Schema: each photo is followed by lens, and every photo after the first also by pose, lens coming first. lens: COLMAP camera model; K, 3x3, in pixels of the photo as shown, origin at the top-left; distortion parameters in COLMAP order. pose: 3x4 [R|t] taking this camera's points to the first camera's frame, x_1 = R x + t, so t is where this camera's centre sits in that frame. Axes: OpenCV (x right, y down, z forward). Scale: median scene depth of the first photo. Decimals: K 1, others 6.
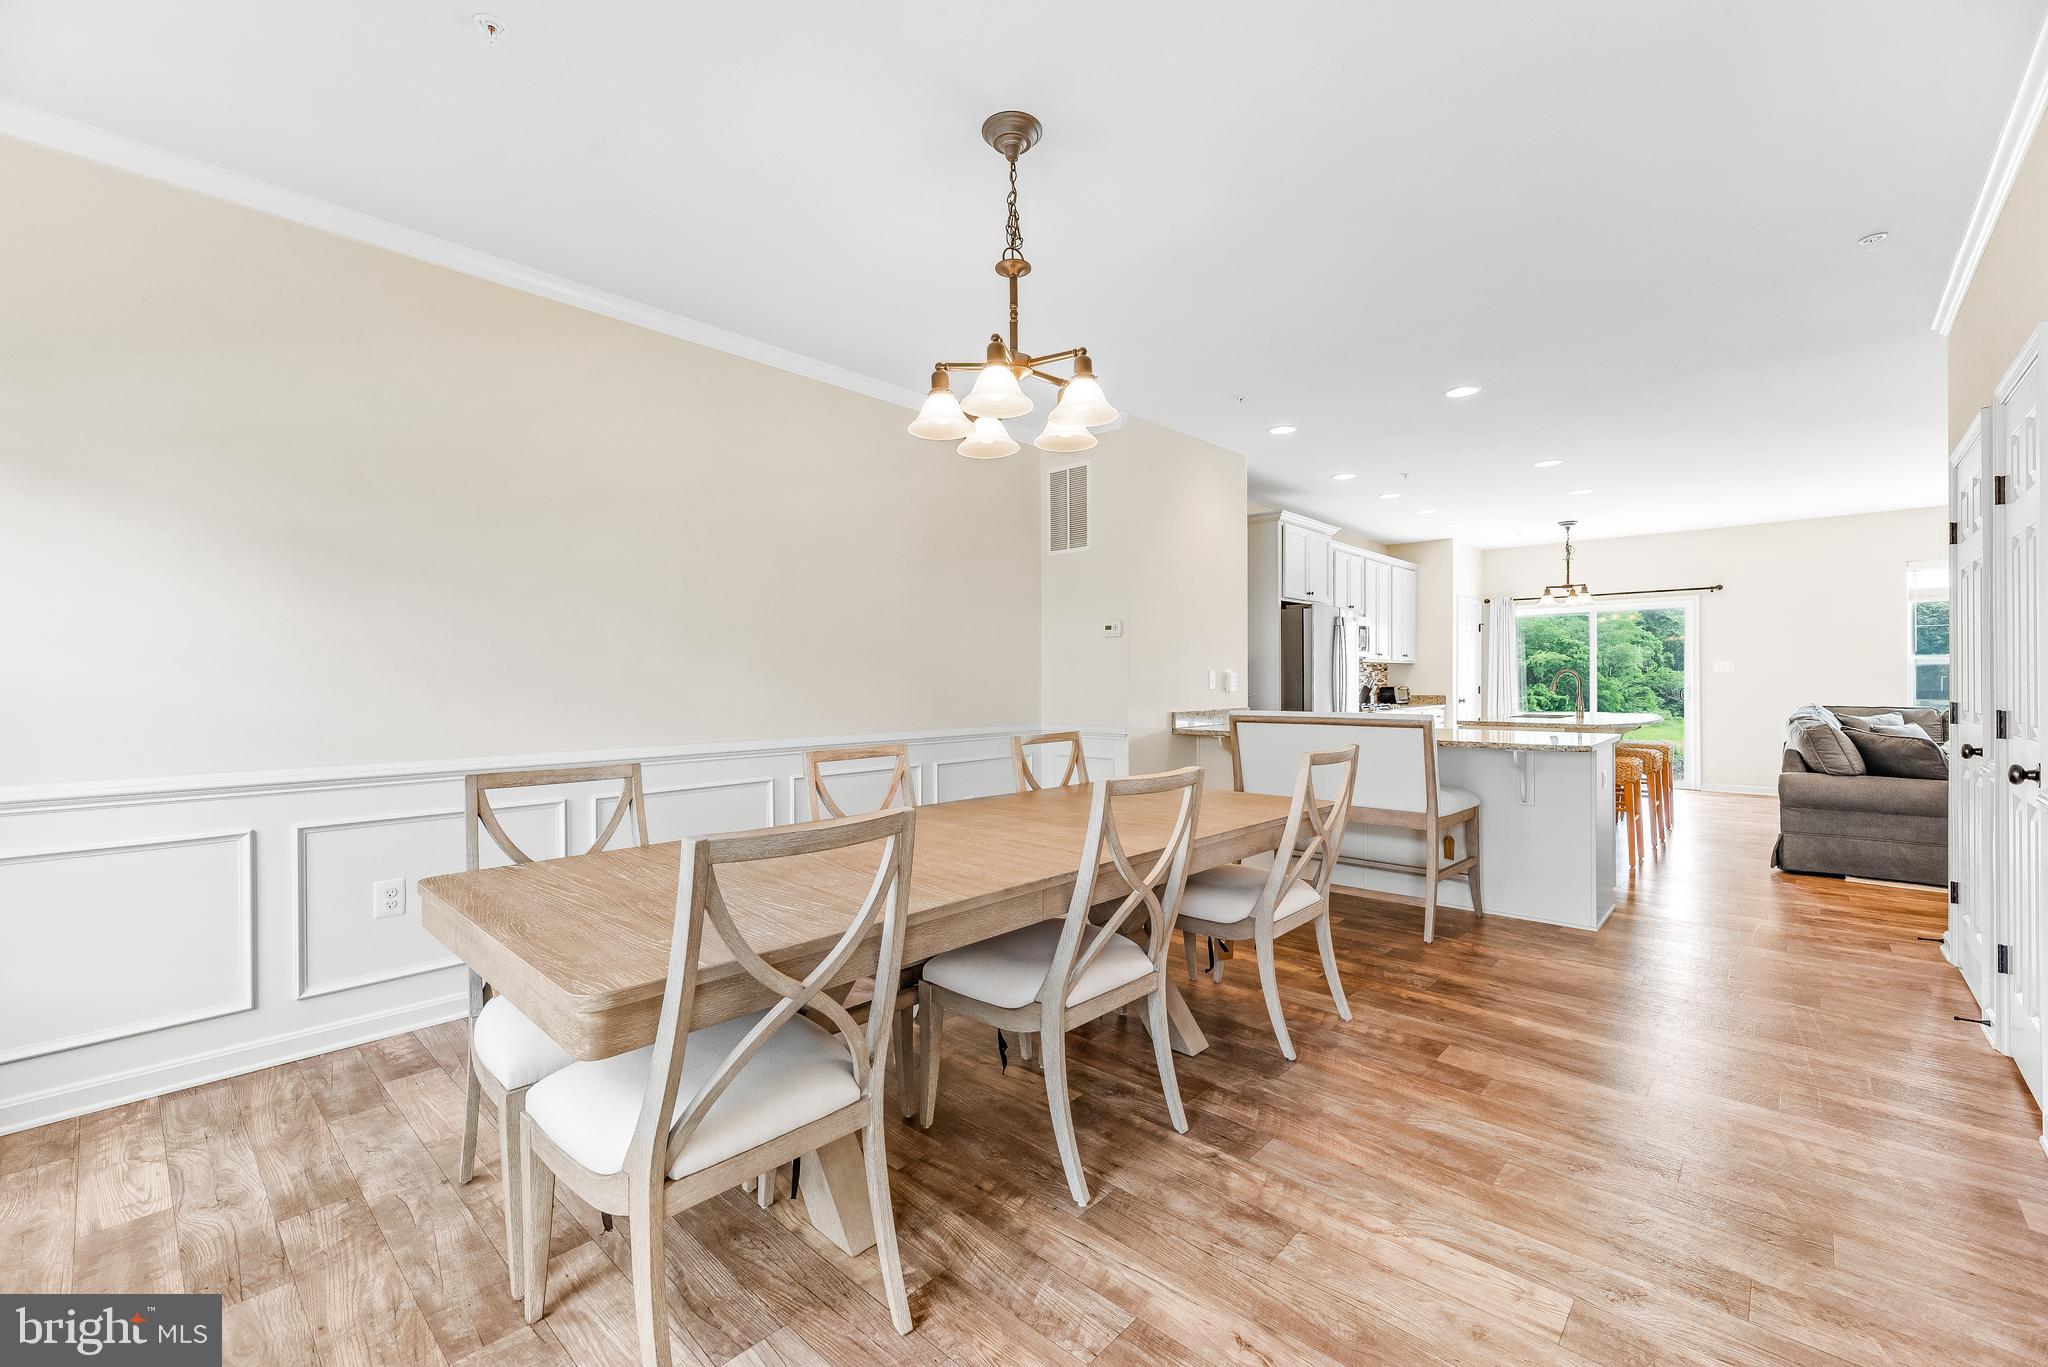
lens RADIAL K [[847.0, 0, 1022.3], [0, 847.0, 690.1], [0, 0, 1]] dist [0.003295, -0.000613]
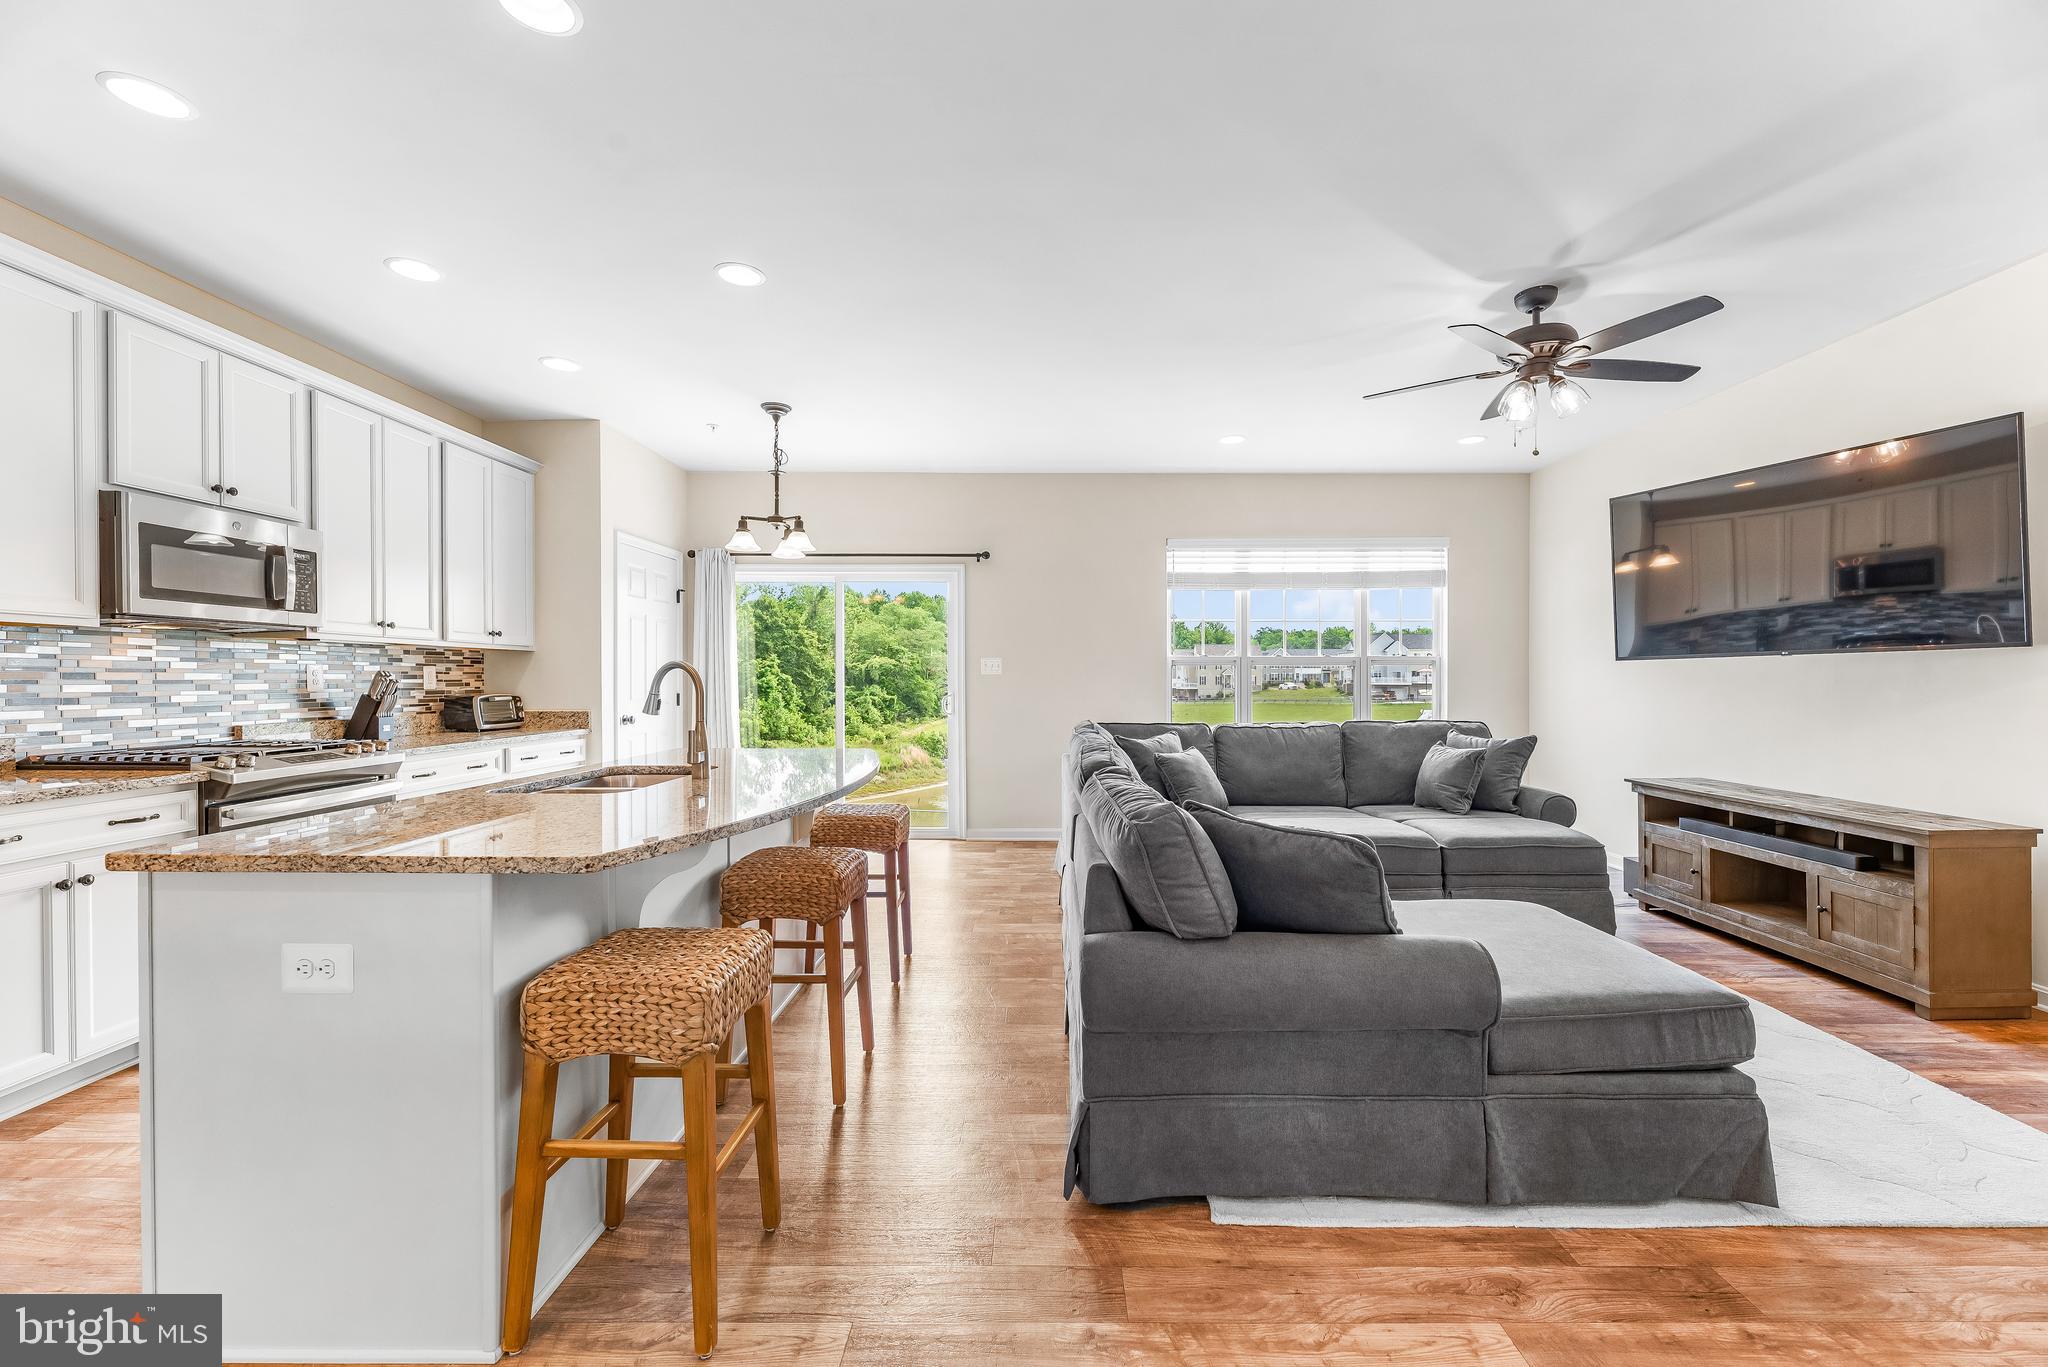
lens RADIAL K [[837.4, 0, 1051.9], [0, 837.4, 690.2], [0, 0, 1]] dist [-0.000715, -0.000436]
pose [[0.732295, -0.001956, 0.680985, 0.519555], [0.002391, 0.999997, 0.000301, -0.009960], [-0.680984, 0.001408, 0.732297, 0.607554]]
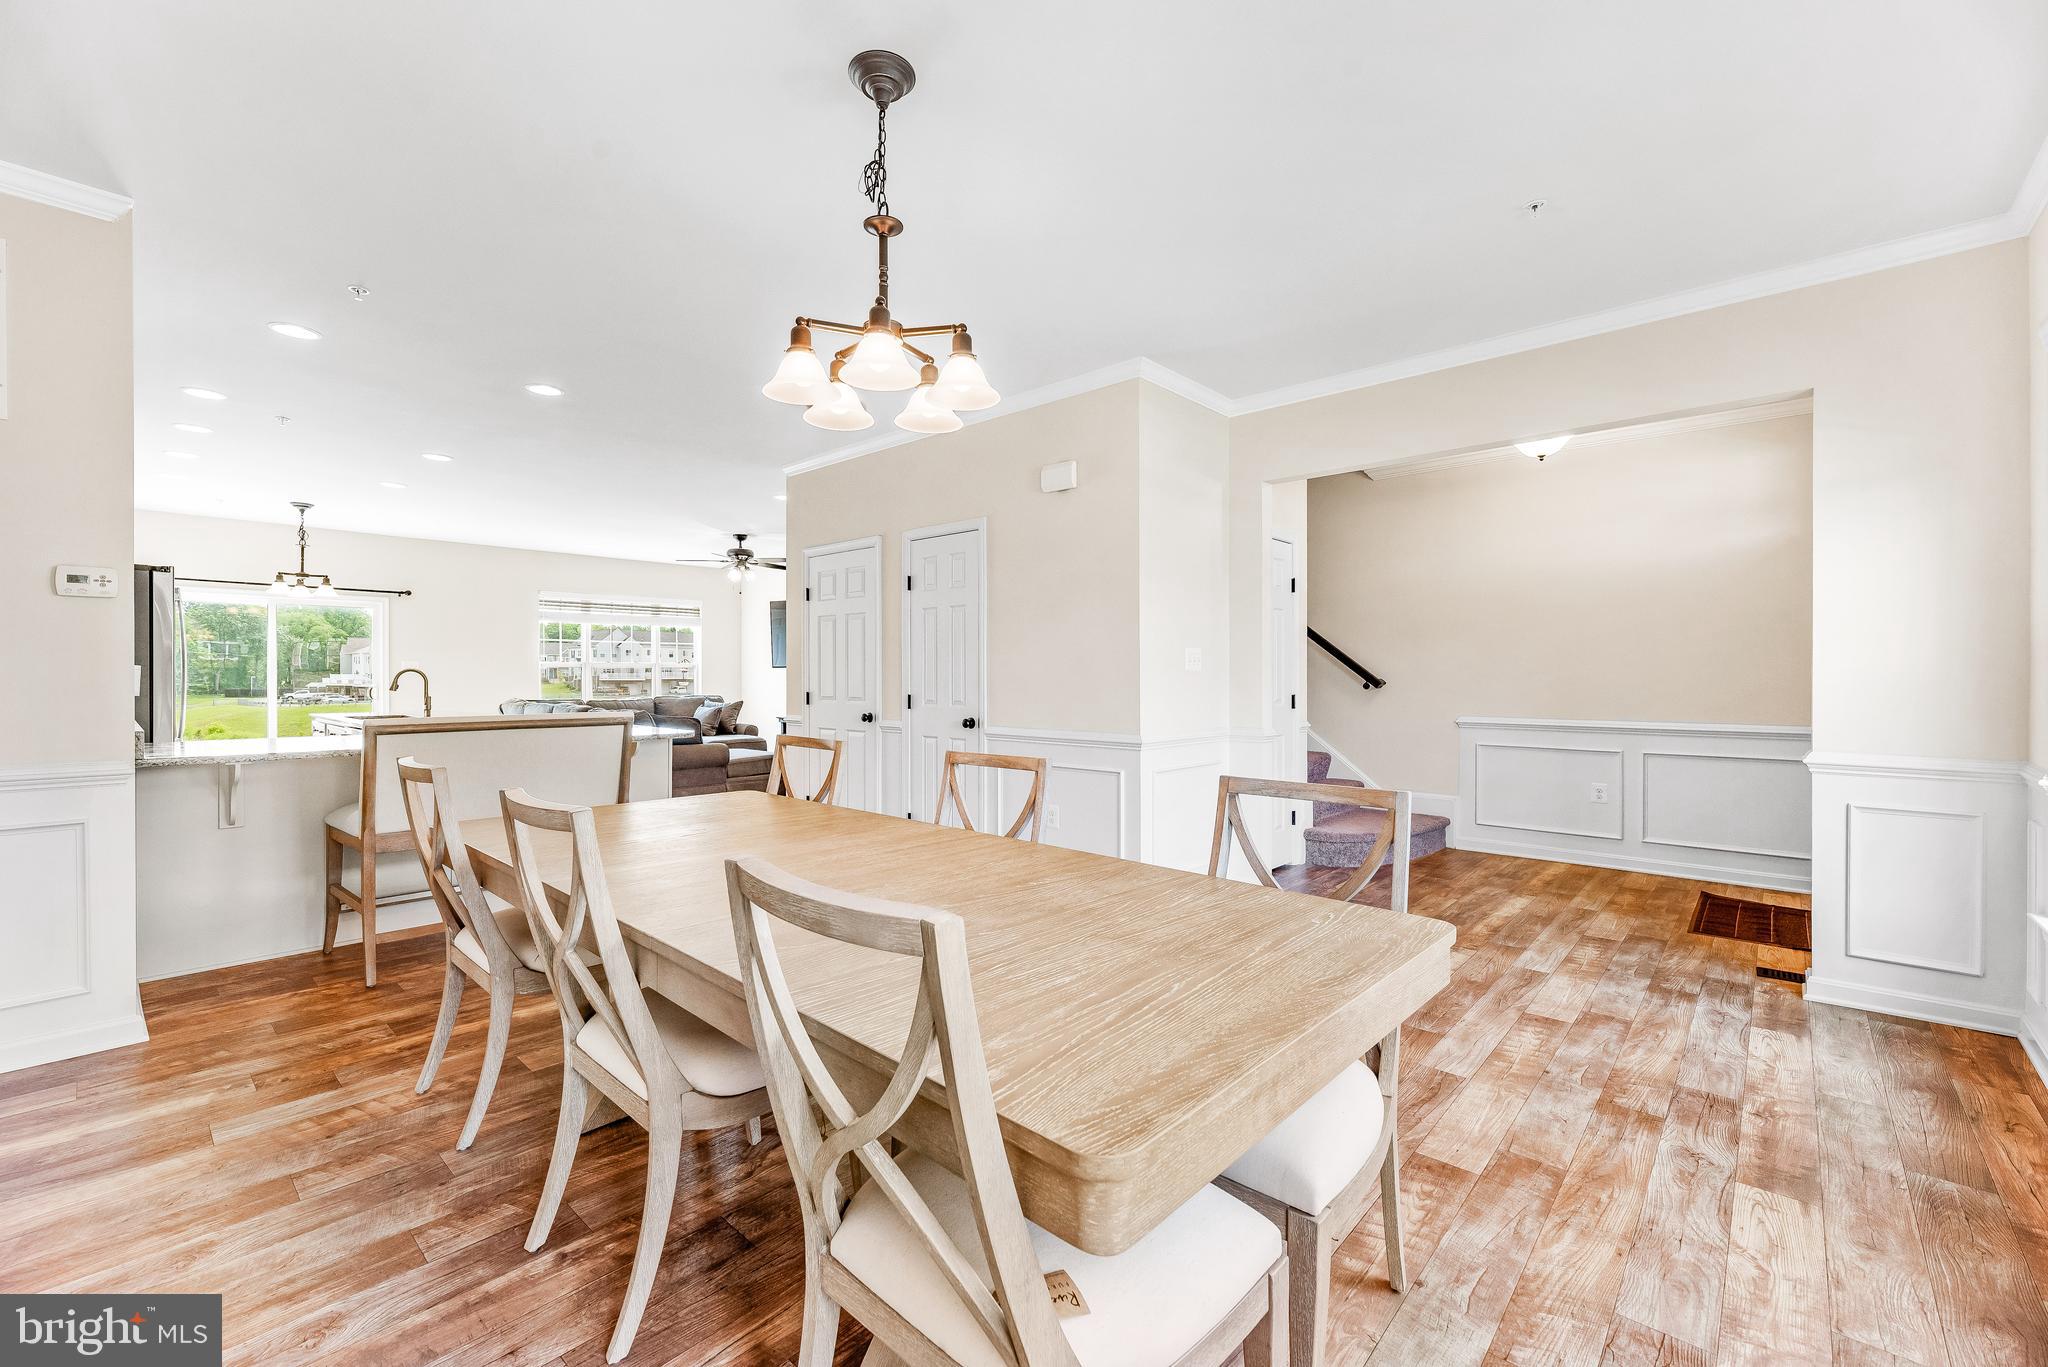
lens RADIAL K [[841.6, 0, 1023.5], [0, 841.6, 672.2], [0, 0, 1]] dist [0.001260, 0.000232]
pose [[-0.010760, 0.010222, 0.999890, -0.343961], [0.010532, 0.999893, -0.010109, -0.002111], [-0.999887, 0.010422, -0.010866, 0.318131]]
